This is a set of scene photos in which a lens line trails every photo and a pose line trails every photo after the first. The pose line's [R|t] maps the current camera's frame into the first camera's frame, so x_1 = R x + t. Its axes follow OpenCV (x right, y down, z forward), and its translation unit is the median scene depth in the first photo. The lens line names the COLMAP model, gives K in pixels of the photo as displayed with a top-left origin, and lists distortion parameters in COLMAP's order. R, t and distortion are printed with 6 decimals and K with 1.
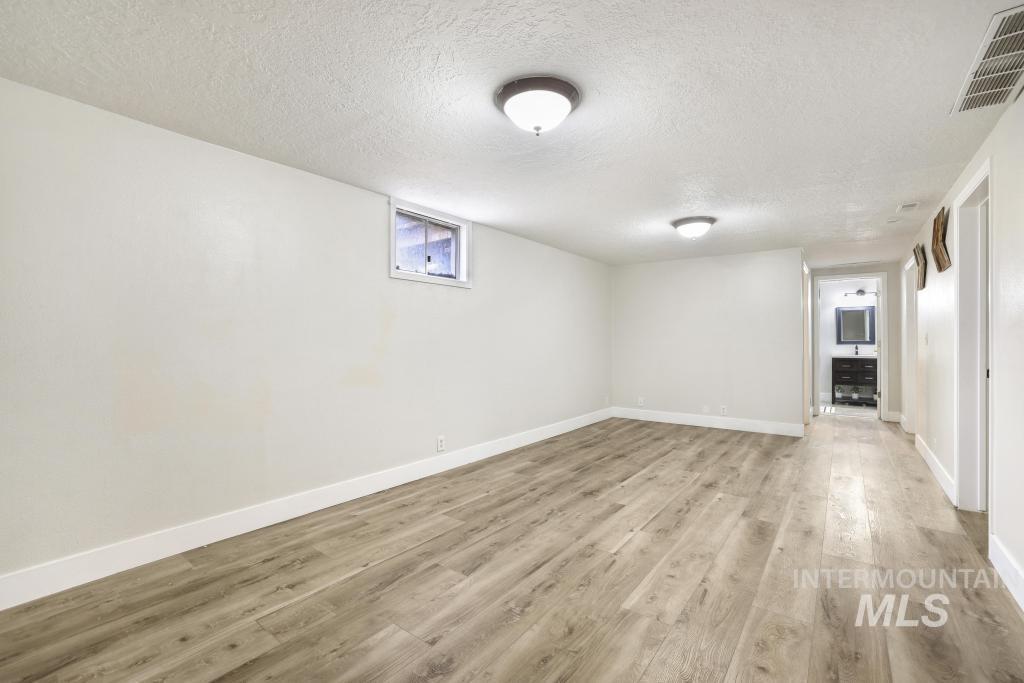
lens RADIAL K [[452.0, 0, 512.8], [0, 452.0, 341.4], [0, 0, 1]] dist [0.002114, 0.001641]
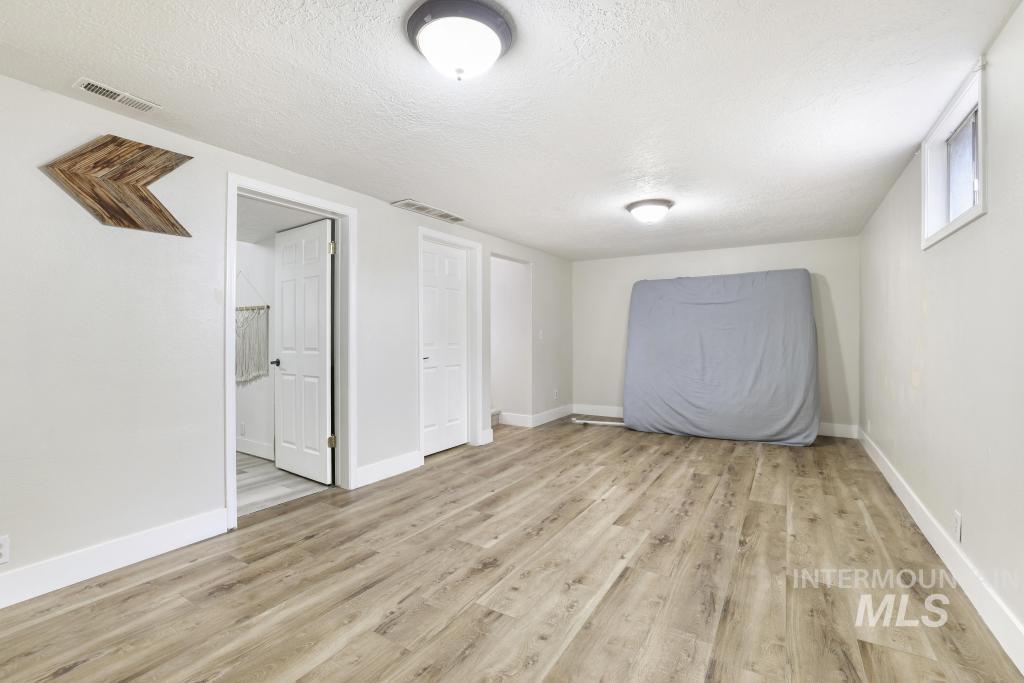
lens RADIAL K [[452.0, 0, 509.0], [0, 452.0, 338.9], [0, 0, 1]] dist [0.002114, 0.001641]
pose [[-0.996316, -0.006359, -0.085523, 0.549046], [-0.006678, 0.999972, 0.003445, 0.004621], [0.085499, 0.004003, -0.996330, 1.934626]]
